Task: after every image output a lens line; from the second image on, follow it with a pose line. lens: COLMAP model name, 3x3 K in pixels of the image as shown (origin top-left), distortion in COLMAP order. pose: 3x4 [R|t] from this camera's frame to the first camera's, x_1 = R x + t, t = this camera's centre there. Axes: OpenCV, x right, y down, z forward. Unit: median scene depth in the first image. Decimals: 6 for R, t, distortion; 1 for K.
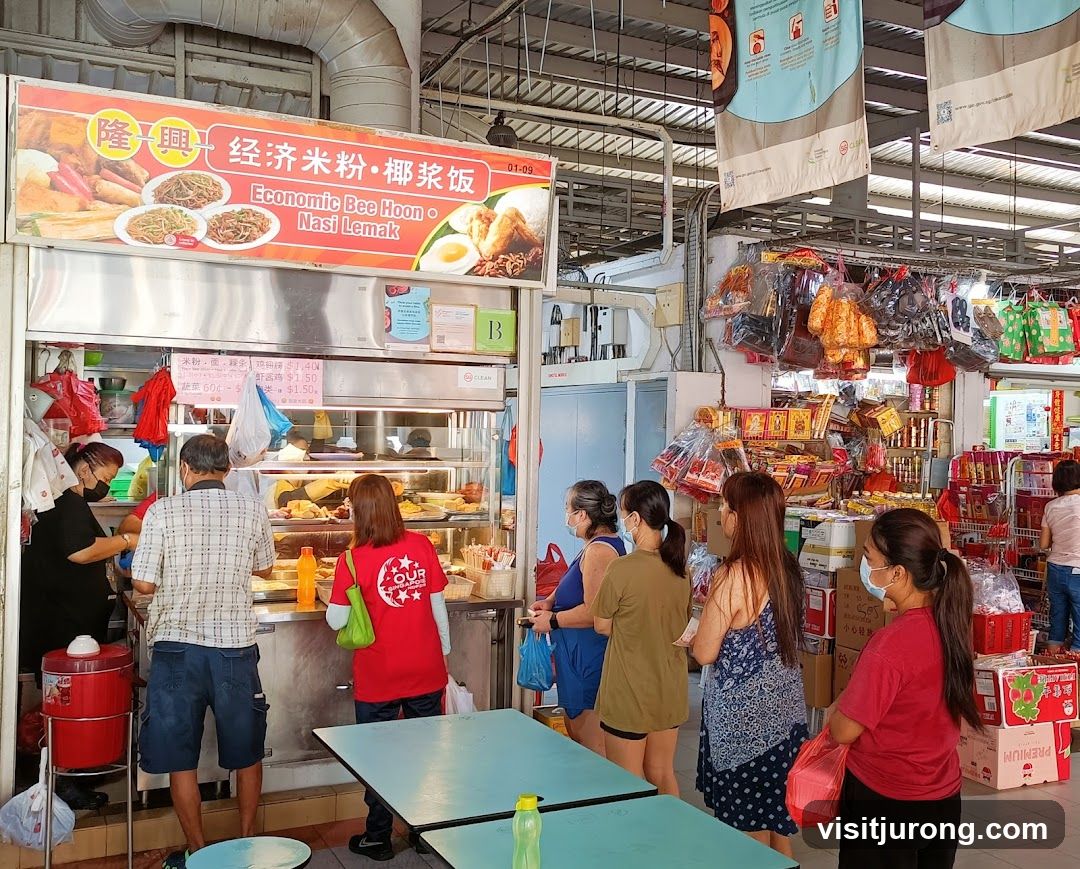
lens RADIAL K [[1193.3, 0, 680.3], [0, 1193.3, 448.4], [0, 0, 1]] dist [0.012474, 0.000000]
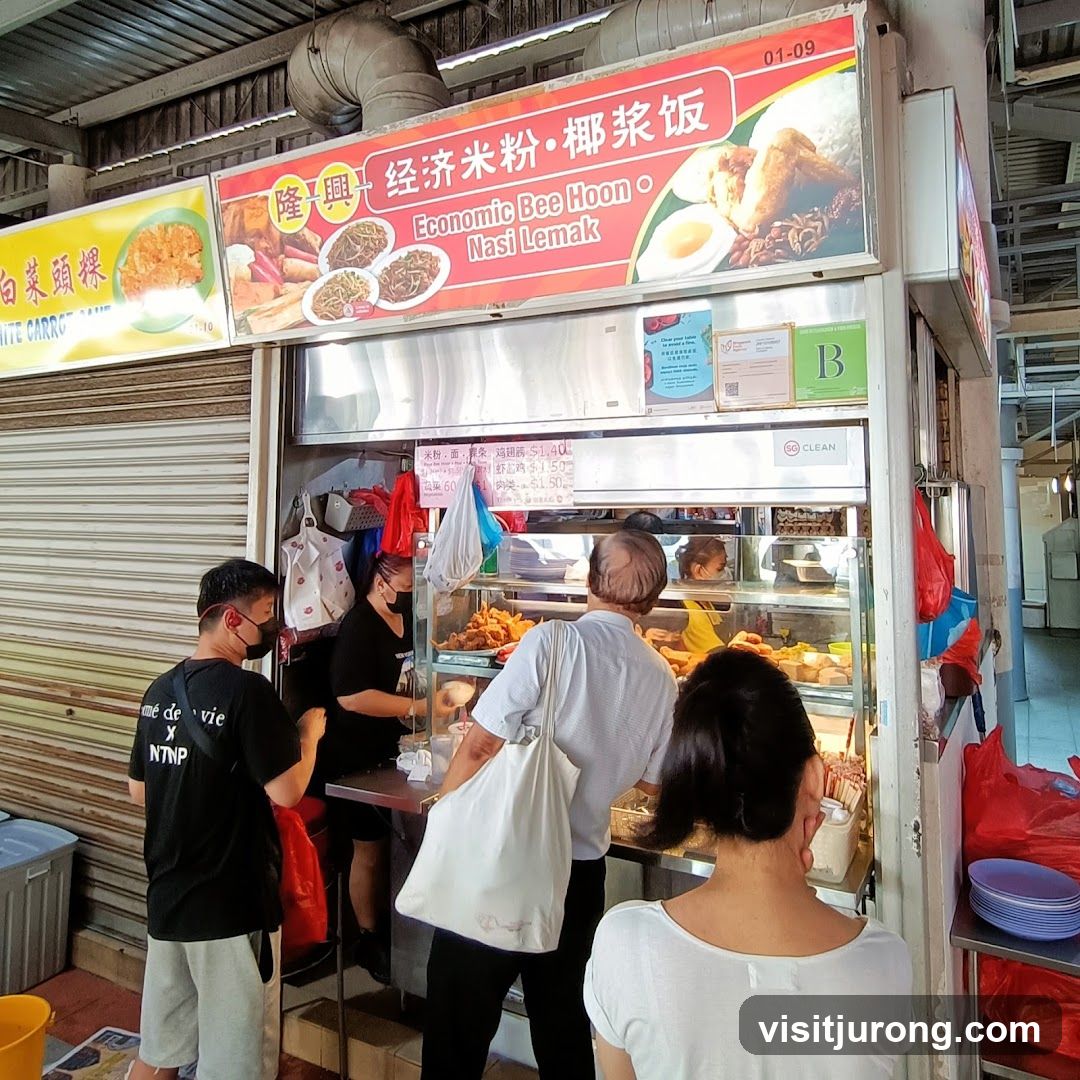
lens RADIAL K [[867.1, 0, 543.4], [0, 867.1, 428.8], [0, 0, 1]] dist [-0.010436, 0.021488]
pose [[0.508141, -0.087792, -0.856788, 0.137102], [0.005679, 0.995111, -0.098597, -0.032528], [0.861255, 0.045236, 0.506156, 0.777464]]
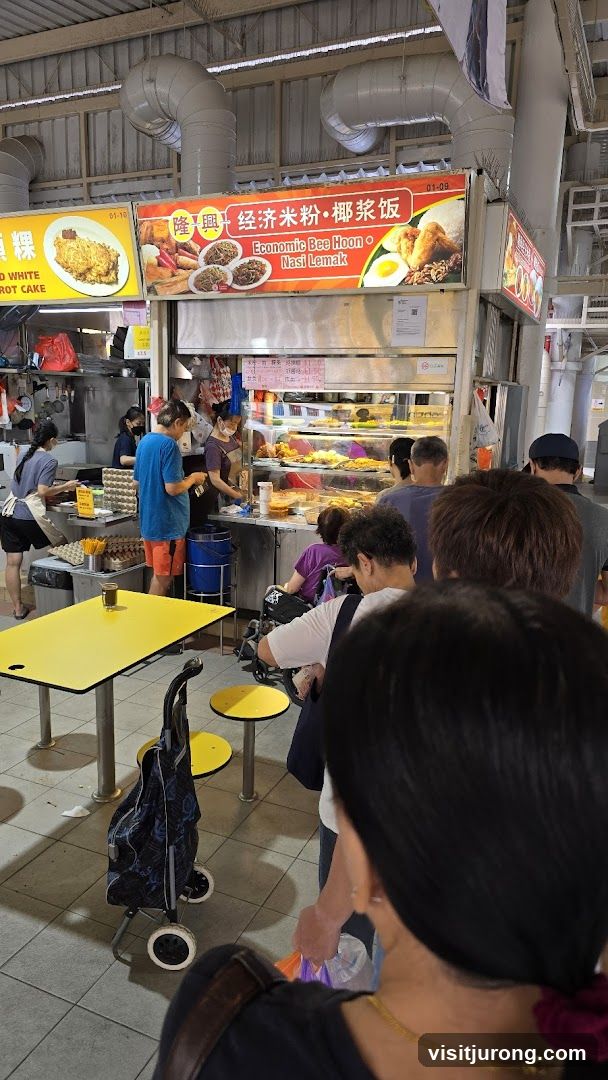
lens RADIAL K [[729.1, 0, 294.9], [0, 729.1, 543.3], [0, 0, 1]] dist [0.033971, -0.013093]
pose [[0.583237, 0.157363, -0.796913, 0.468232], [-0.015232, 0.983002, 0.182962, -0.014163], [0.812159, -0.094571, 0.575720, 0.454107]]
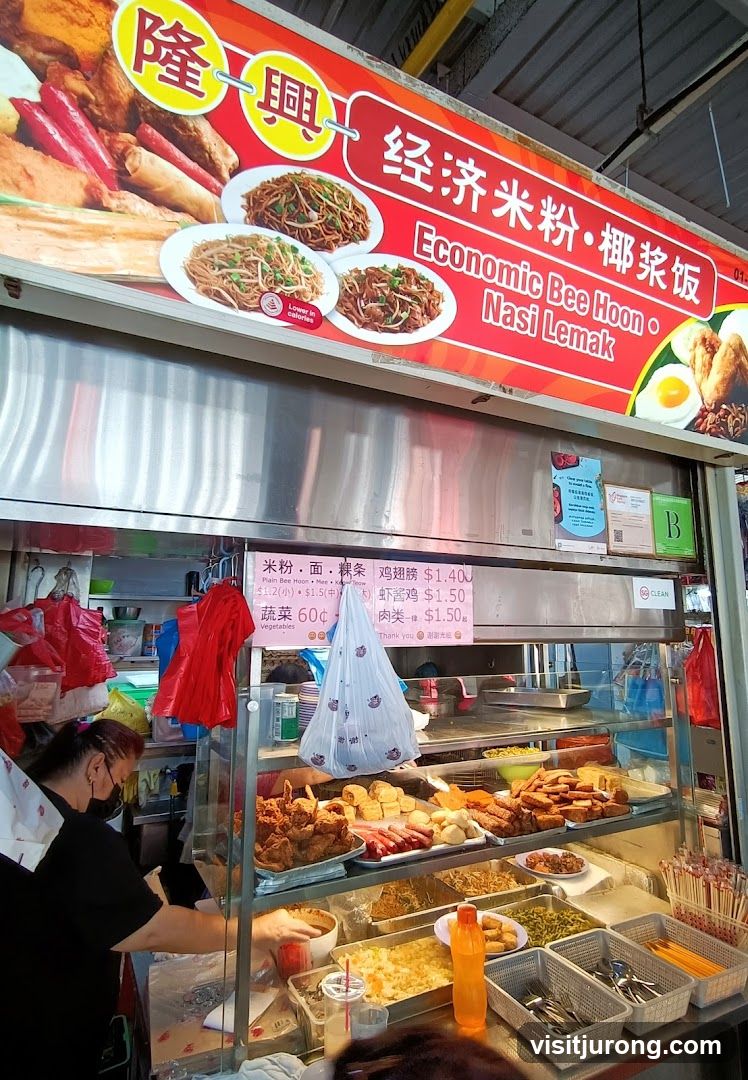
lens RADIAL K [[604.8, 0, 387.2], [0, 604.8, 544.3], [0, 0, 1]] dist [0.002847, 0.003204]
pose [[0.999504, -0.020827, -0.023611, -0.357806], [0.016691, 0.986393, -0.163552, -0.037647], [0.026697, 0.163077, 0.986252, 0.739928]]
